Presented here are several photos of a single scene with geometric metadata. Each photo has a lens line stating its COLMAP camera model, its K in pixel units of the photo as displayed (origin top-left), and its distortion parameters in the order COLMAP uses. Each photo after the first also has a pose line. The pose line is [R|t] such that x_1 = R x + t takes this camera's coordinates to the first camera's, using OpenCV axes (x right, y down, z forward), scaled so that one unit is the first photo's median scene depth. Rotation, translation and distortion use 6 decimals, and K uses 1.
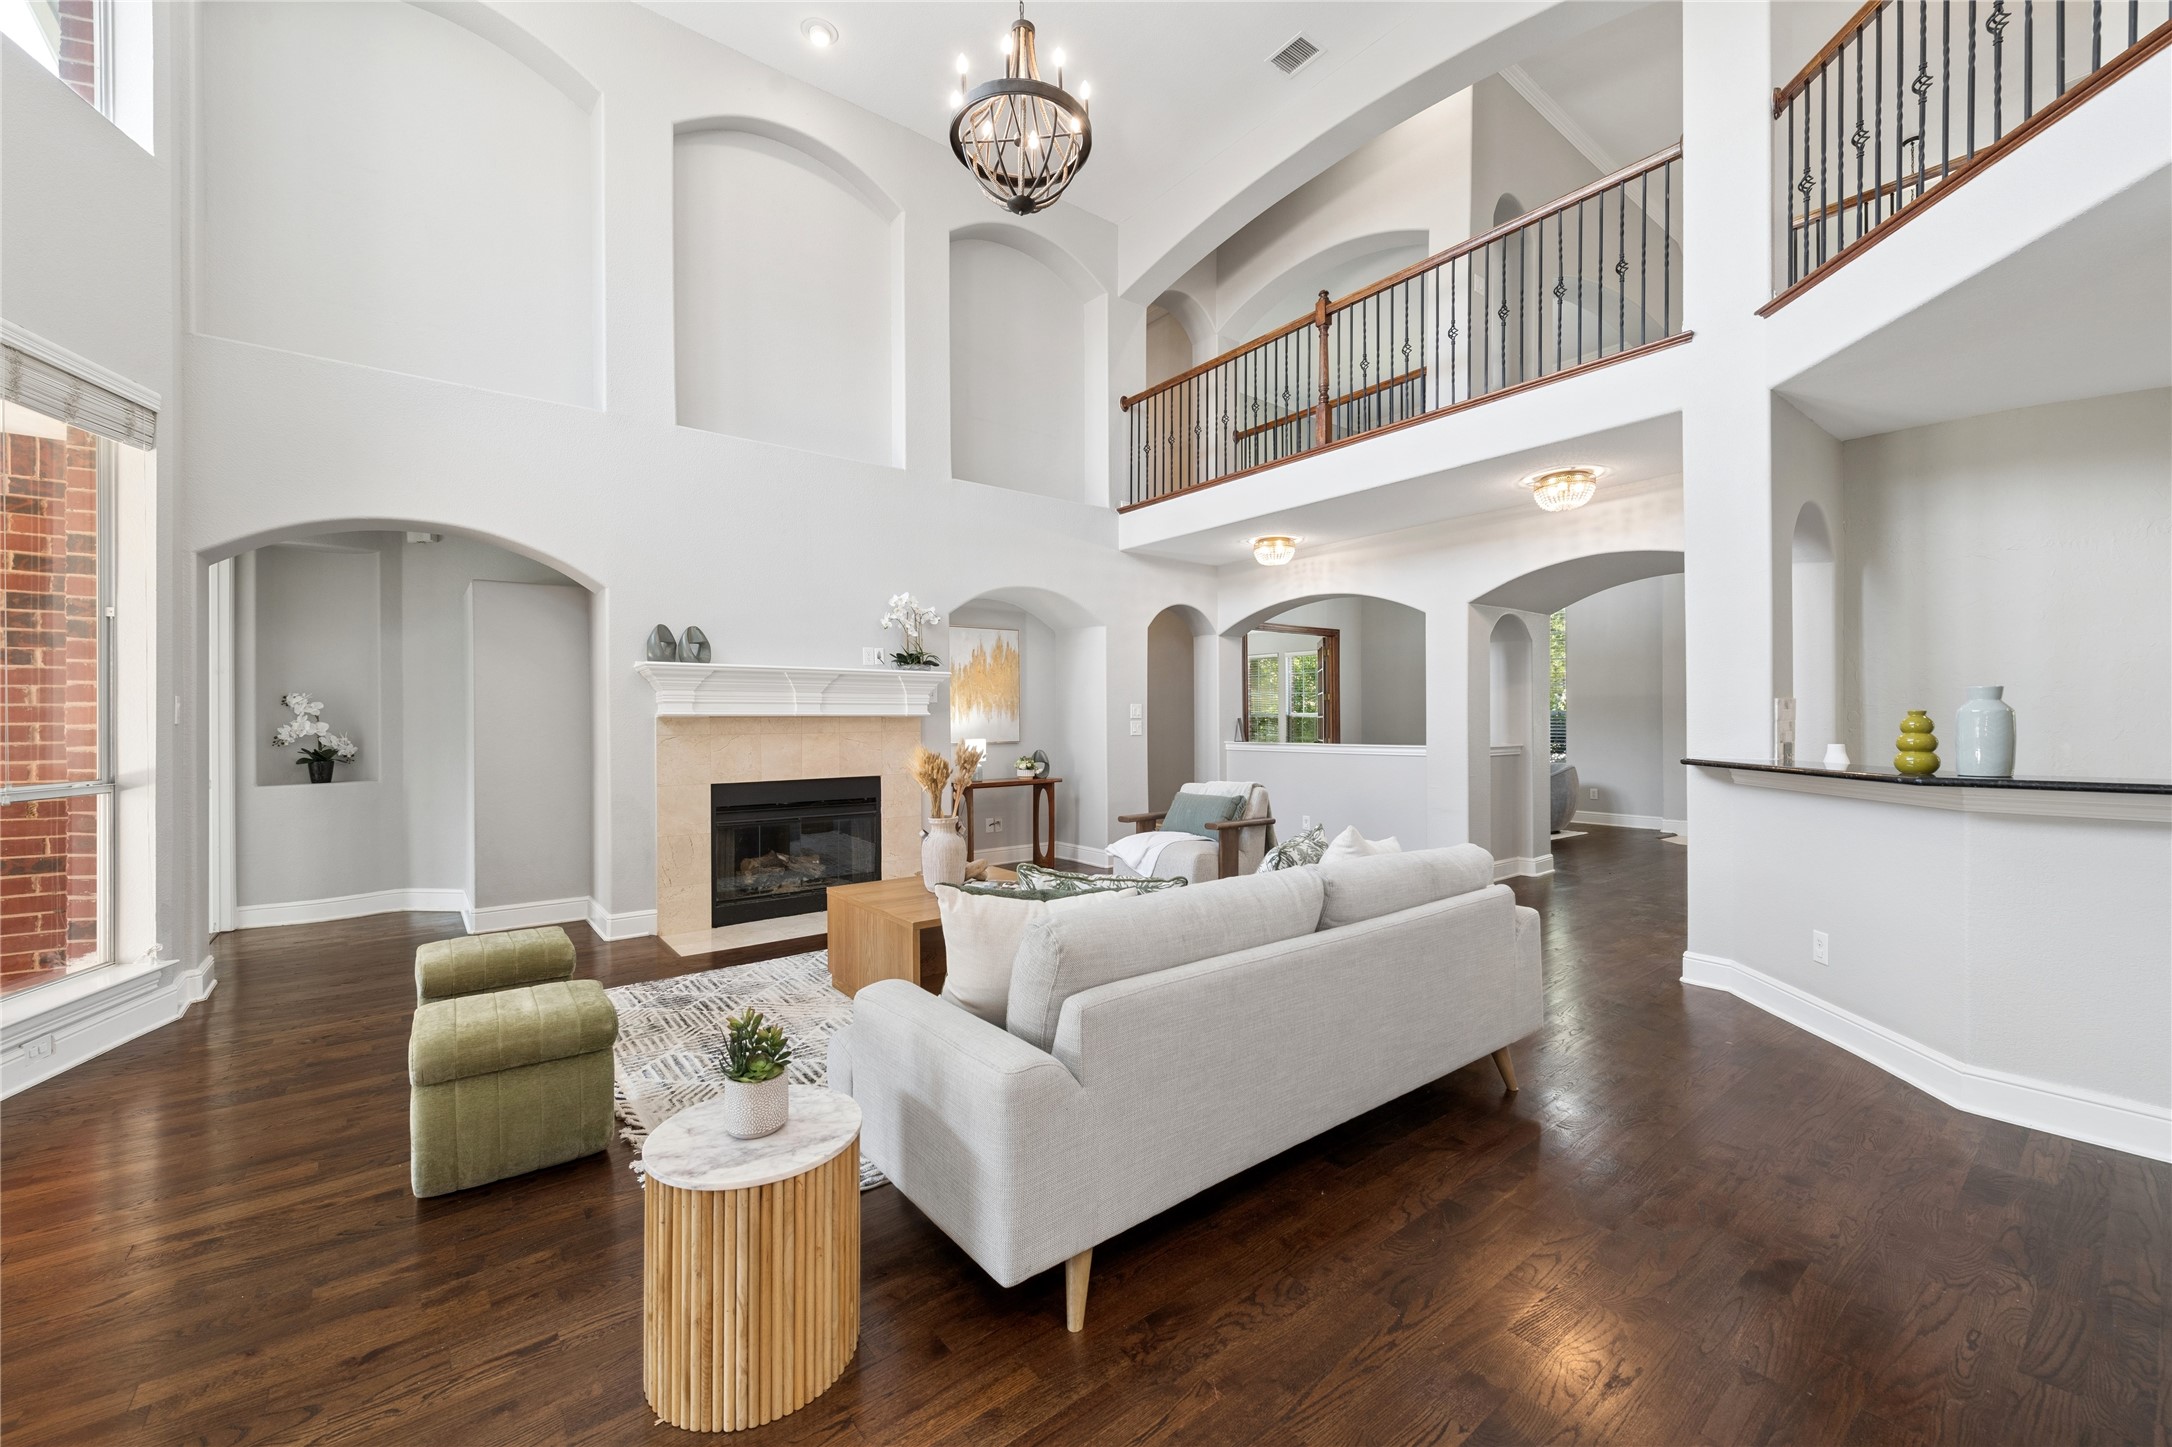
lens RADIAL K [[854.7, 0, 1069.4], [0, 854.7, 717.5], [0, 0, 1]] dist [0.008167, -0.000893]
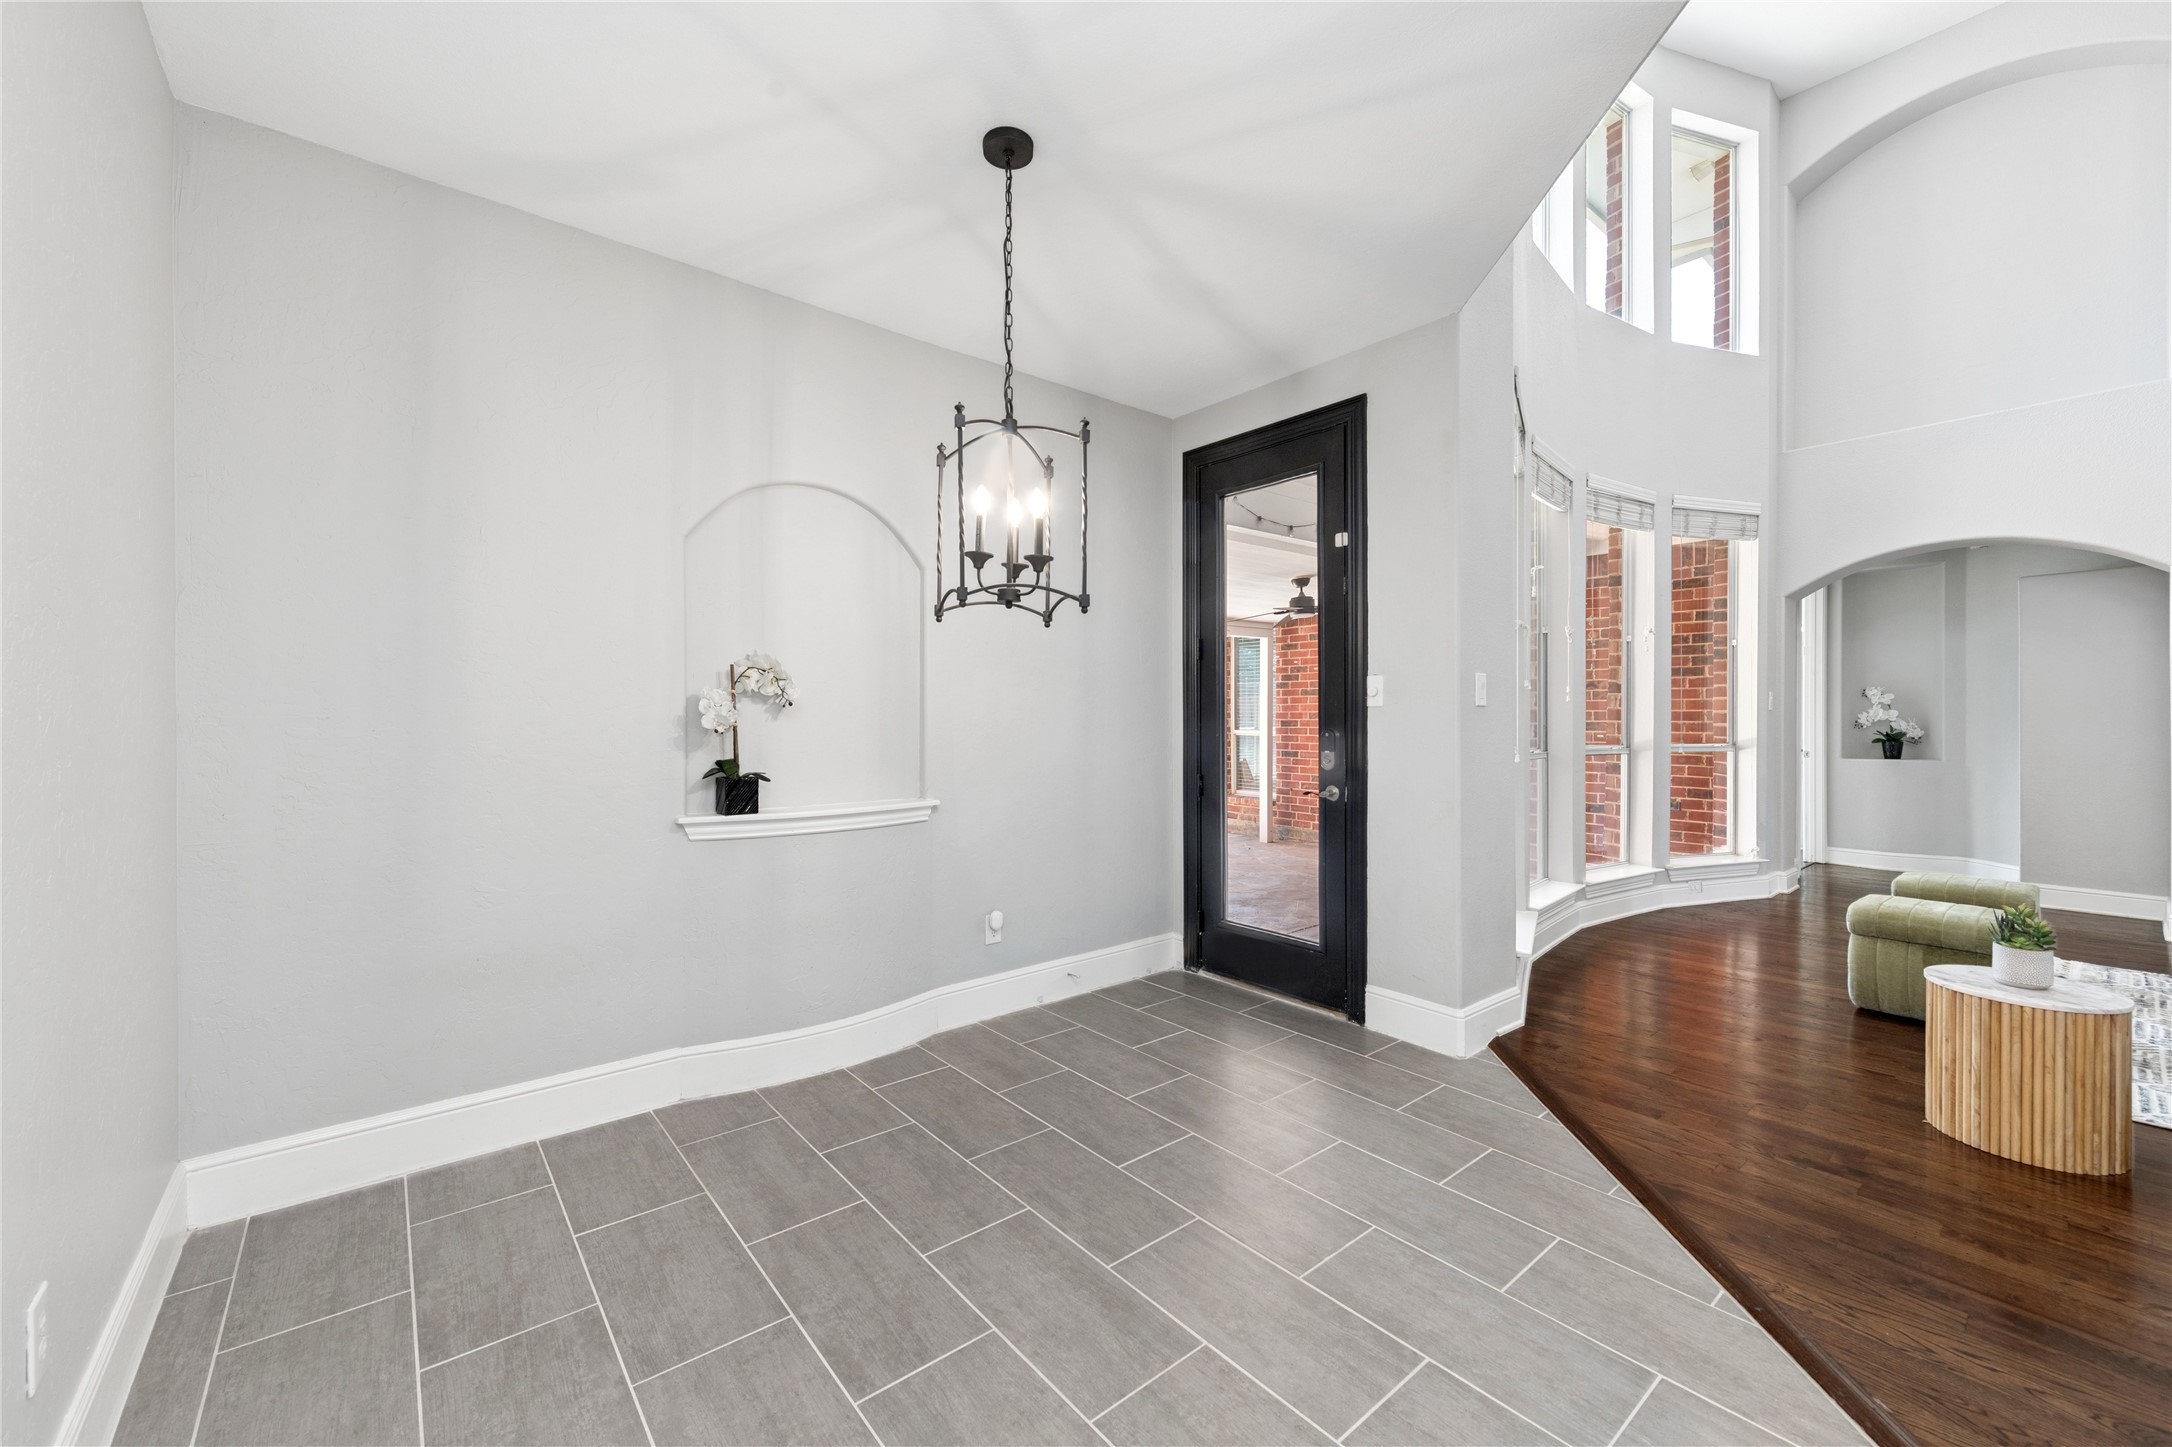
lens RADIAL K [[854.7, 0, 1075.3], [0, 854.7, 719.8], [0, 0, 1]] dist [0.008167, -0.000893]
pose [[0.023635, 0.011367, -0.999656, 0.338252], [0.000256, 0.999935, 0.011376, 0.005362], [0.999721, -0.000525, 0.023630, -0.203668]]
